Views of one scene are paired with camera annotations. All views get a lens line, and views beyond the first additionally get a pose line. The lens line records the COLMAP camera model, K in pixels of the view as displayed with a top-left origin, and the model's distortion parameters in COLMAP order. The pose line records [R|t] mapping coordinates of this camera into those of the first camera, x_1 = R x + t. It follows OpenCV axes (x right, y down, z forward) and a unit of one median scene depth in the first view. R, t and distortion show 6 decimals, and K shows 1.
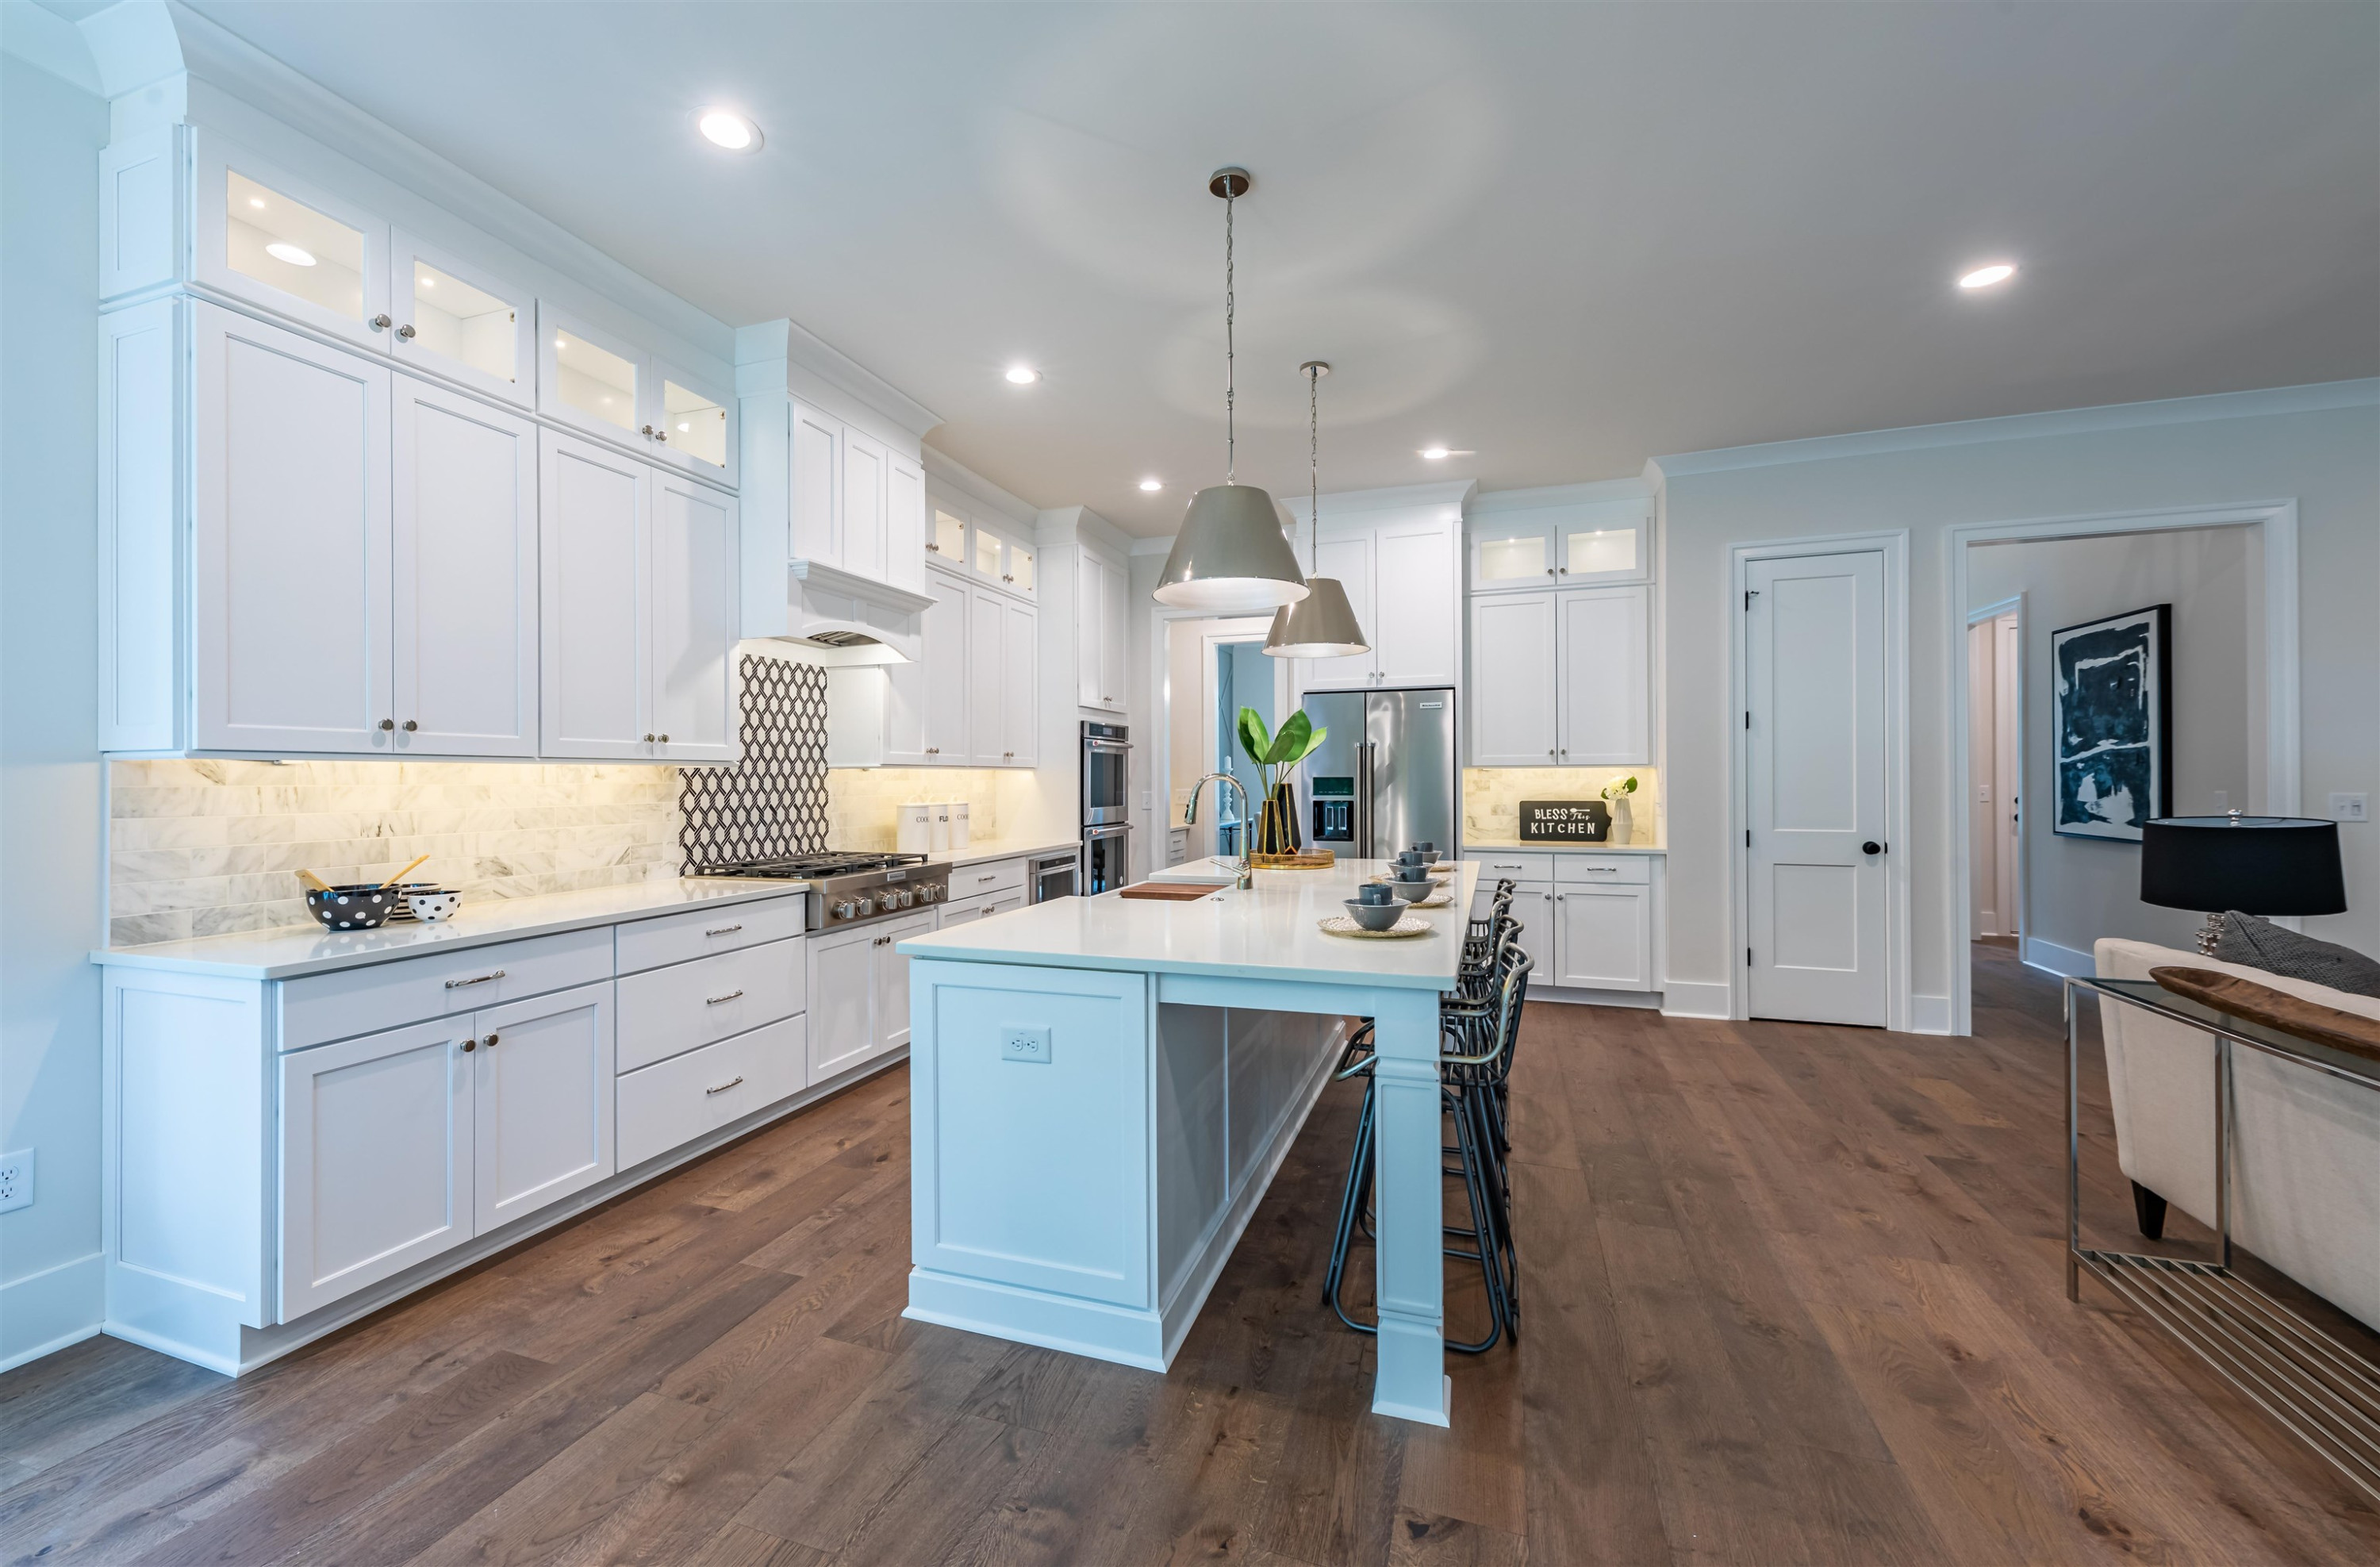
lens RADIAL K [[931.2, 0, 1173.9], [0, 931.2, 768.1], [0, 0, 1]] dist [0.015224, -0.004813]
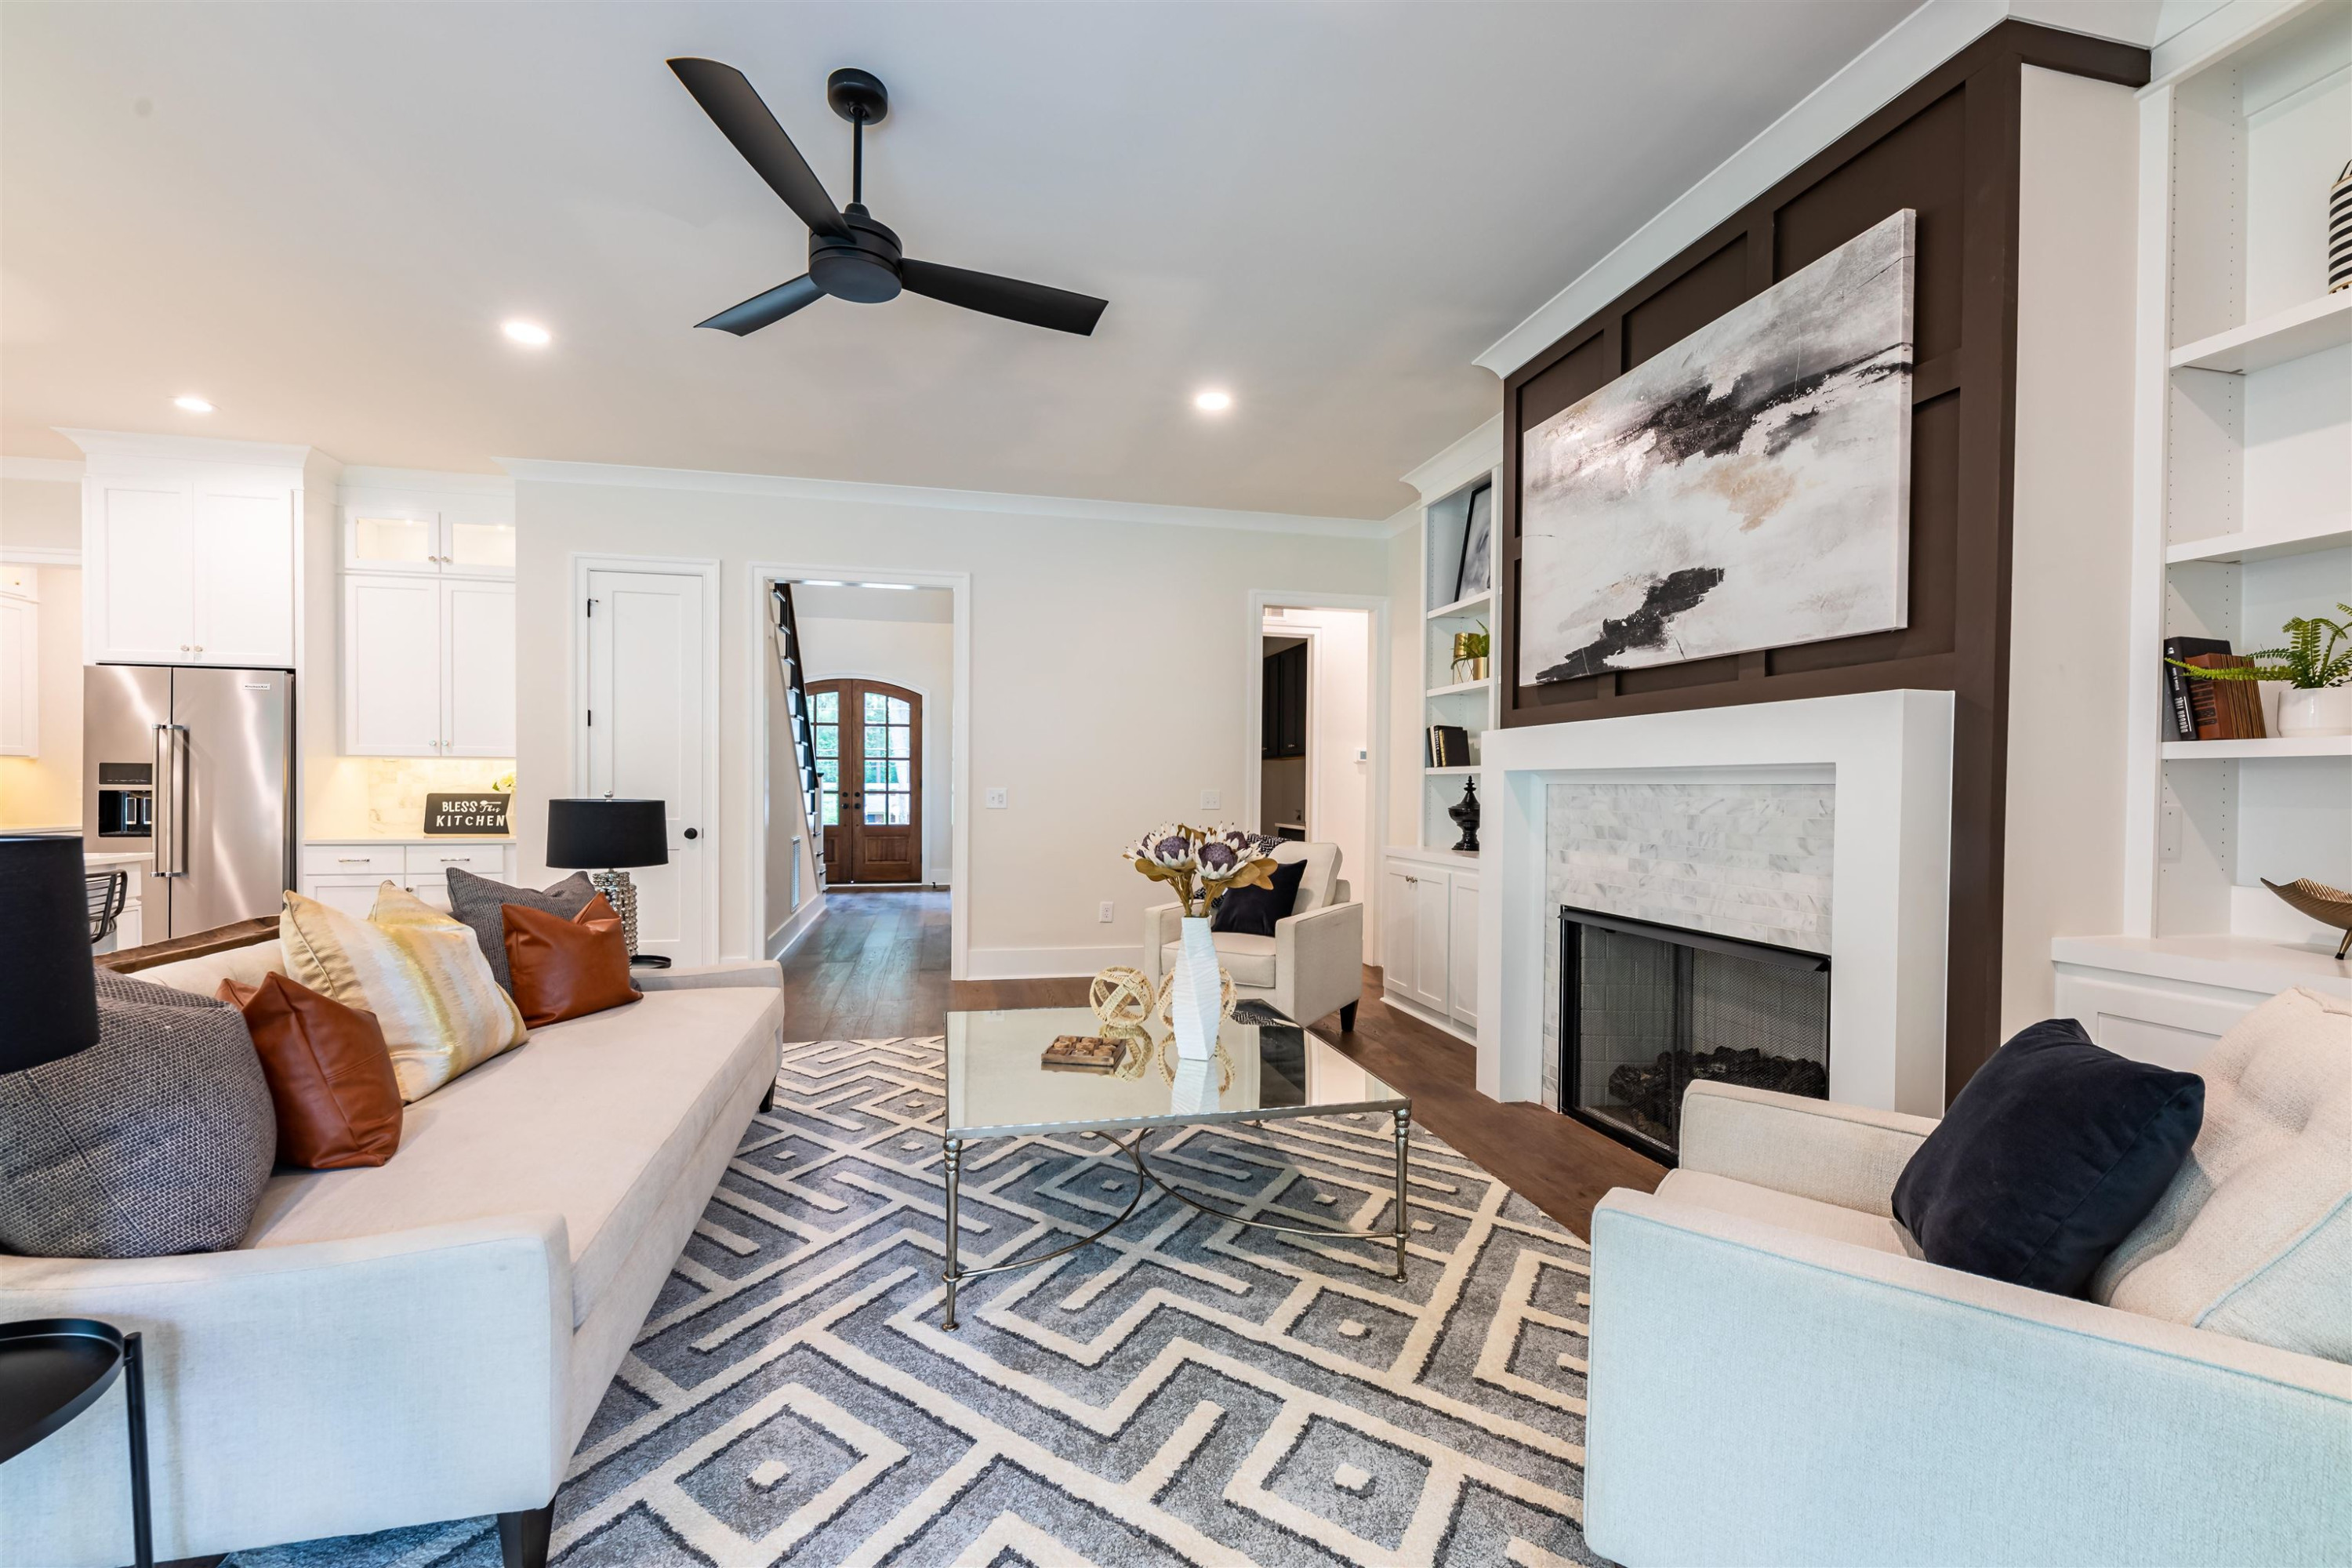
lens RADIAL K [[939.5, 0, 1139.6], [0, 939.5, 804.5], [0, 0, 1]] dist [-0.000408, -0.000068]
pose [[0.850151, 0.002432, 0.526533, 0.690704], [-0.019287, 0.999462, 0.026524, 0.009249], [-0.526186, -0.032705, 0.849741, -0.317052]]
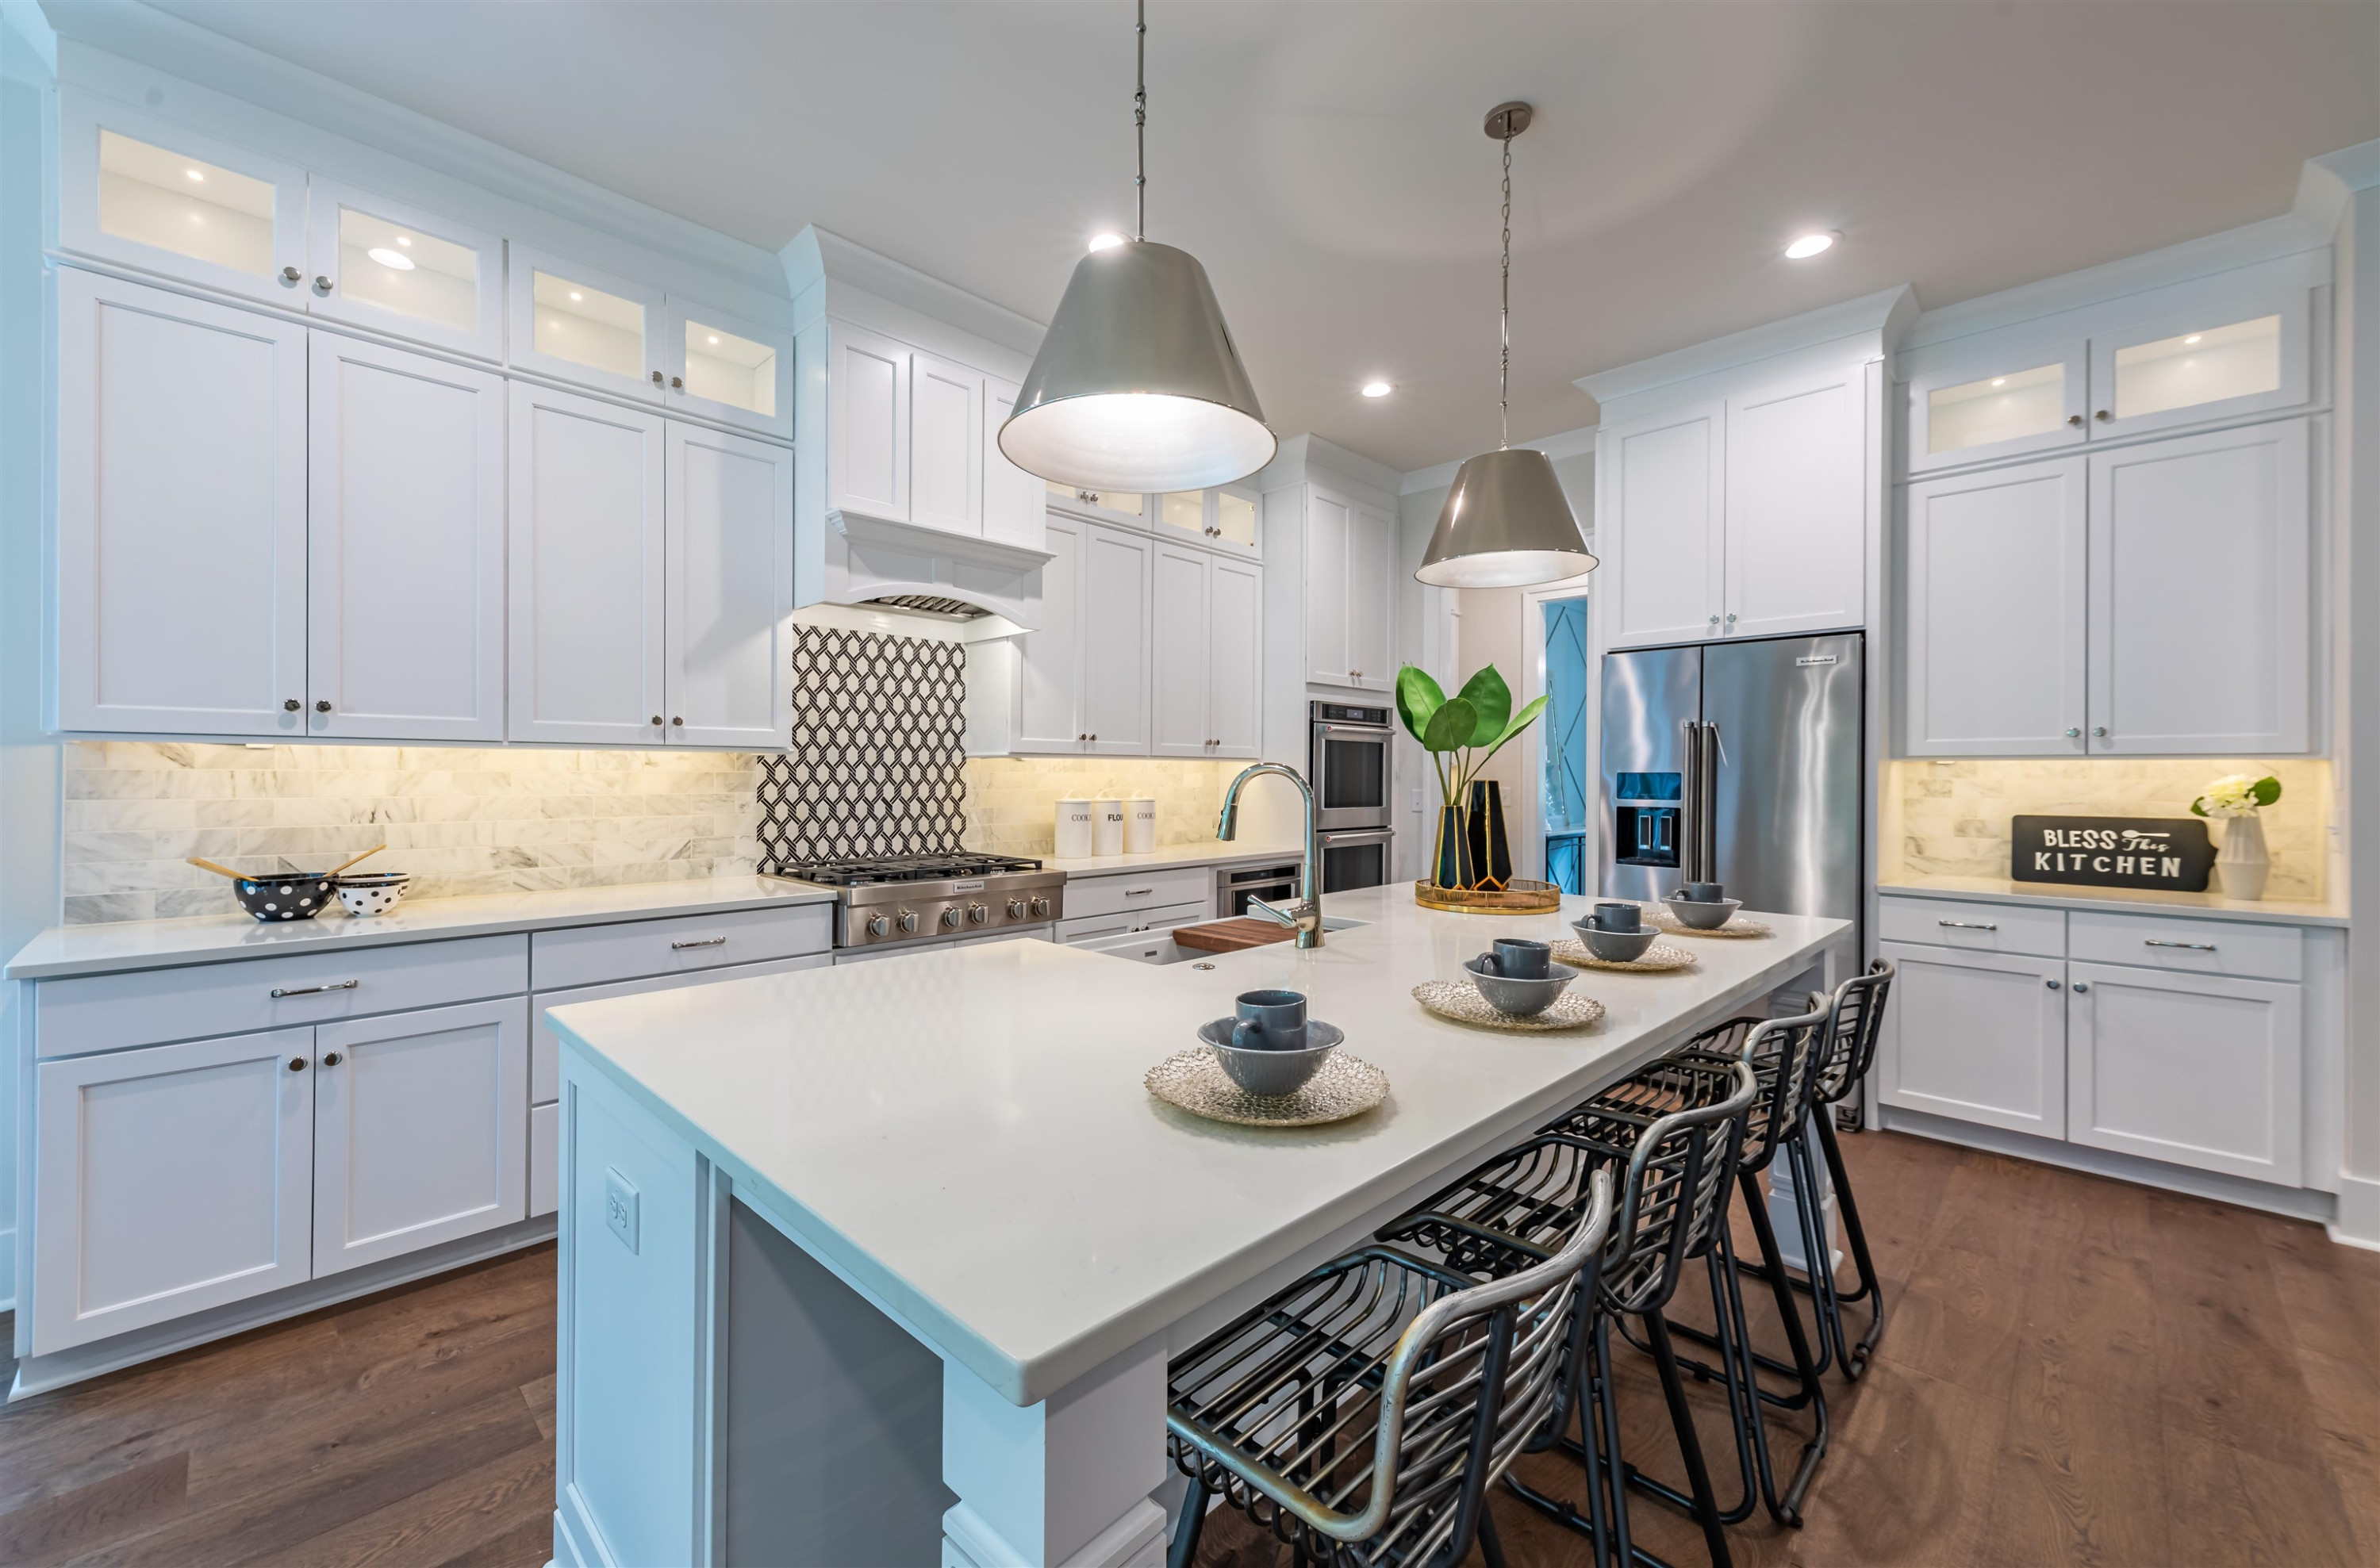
lens RADIAL K [[931.0, 0, 1173.9], [0, 931.0, 768.6], [0, 0, 1]] dist [0.015224, -0.004813]
pose [[0.900384, 0.006285, -0.435051, 0.208747], [-0.003603, 0.999969, 0.006988, 0.004246], [0.435082, -0.004724, 0.900379, 0.310900]]
